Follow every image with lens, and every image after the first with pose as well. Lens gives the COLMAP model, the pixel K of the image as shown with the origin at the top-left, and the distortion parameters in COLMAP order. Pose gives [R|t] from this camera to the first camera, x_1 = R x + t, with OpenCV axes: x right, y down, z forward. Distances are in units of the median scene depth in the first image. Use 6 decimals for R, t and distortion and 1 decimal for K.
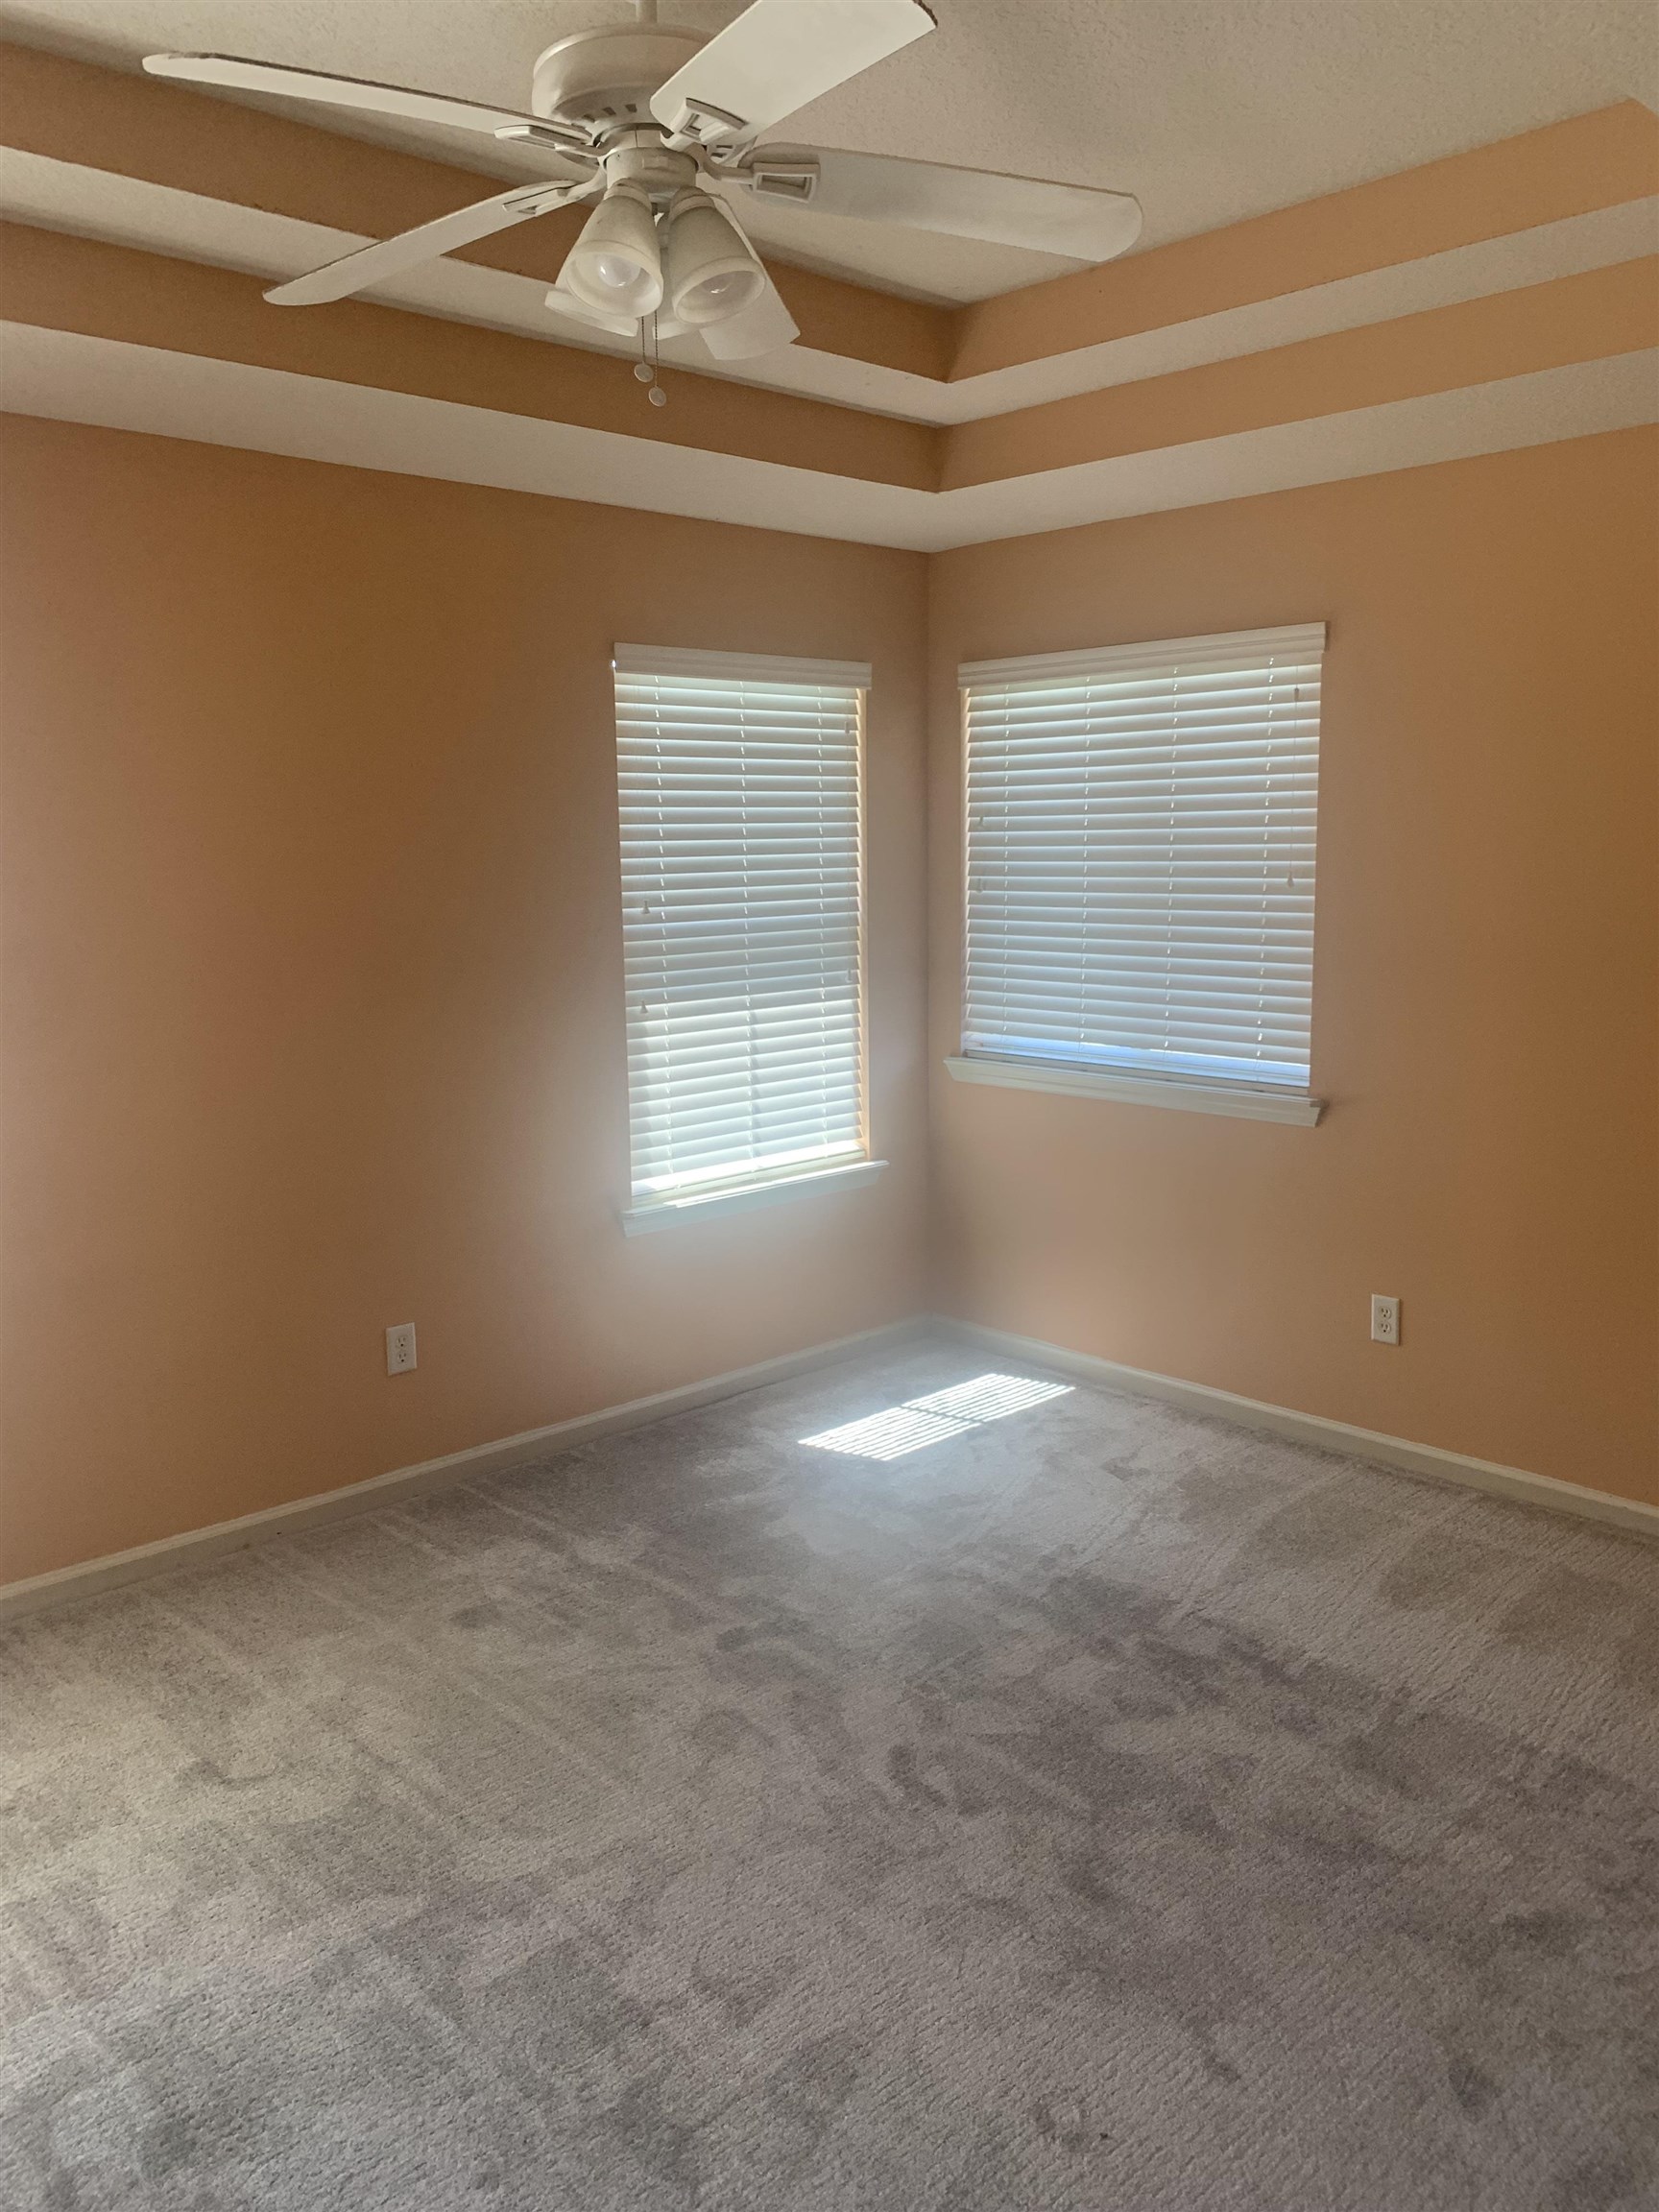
lens RADIAL K [[1735.5, 0, 829.5], [0, 1735.5, 1106.0], [0, 0, 1]] dist [-0.006583, 0.040565]
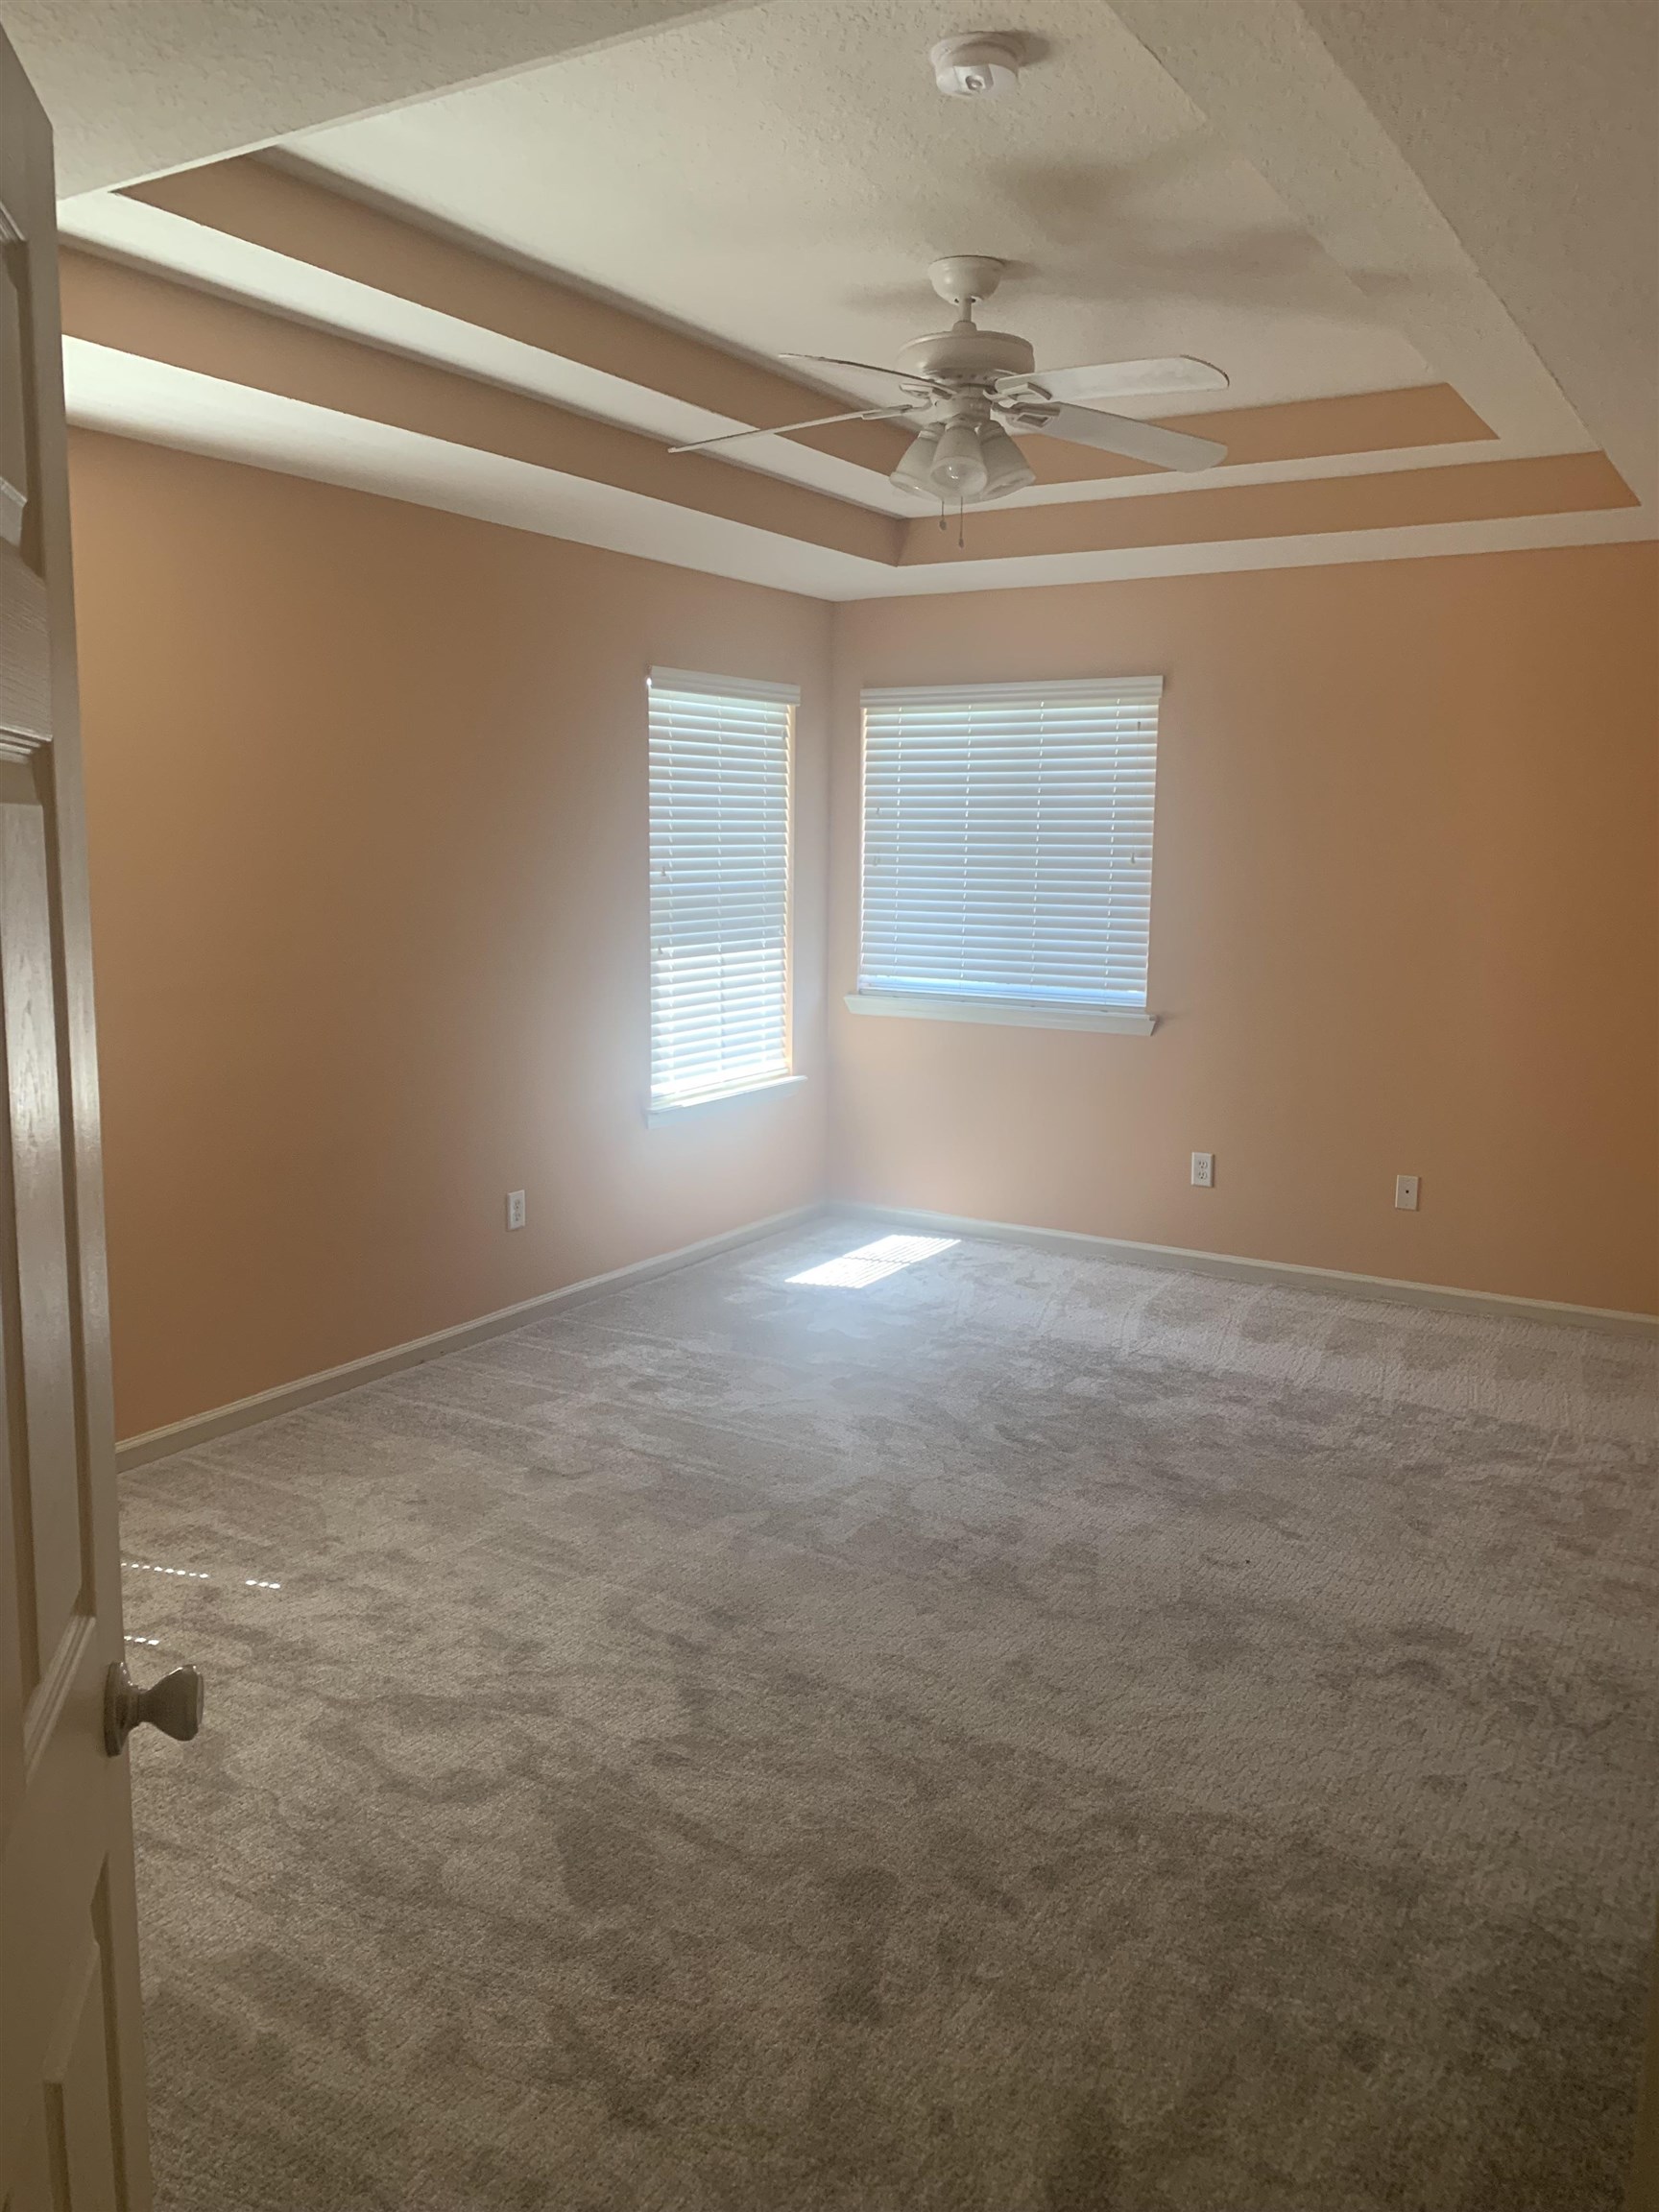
lens RADIAL K [[1715.2, 0, 829.5], [0, 1715.2, 1106.0], [0, 0, 1]] dist [0.057807, -0.003466]
pose [[0.965652, -0.018569, 0.259176, -0.330945], [0.016978, 0.999821, 0.008374, 0.052738], [-0.259285, -0.003686, 0.965794, -0.273972]]
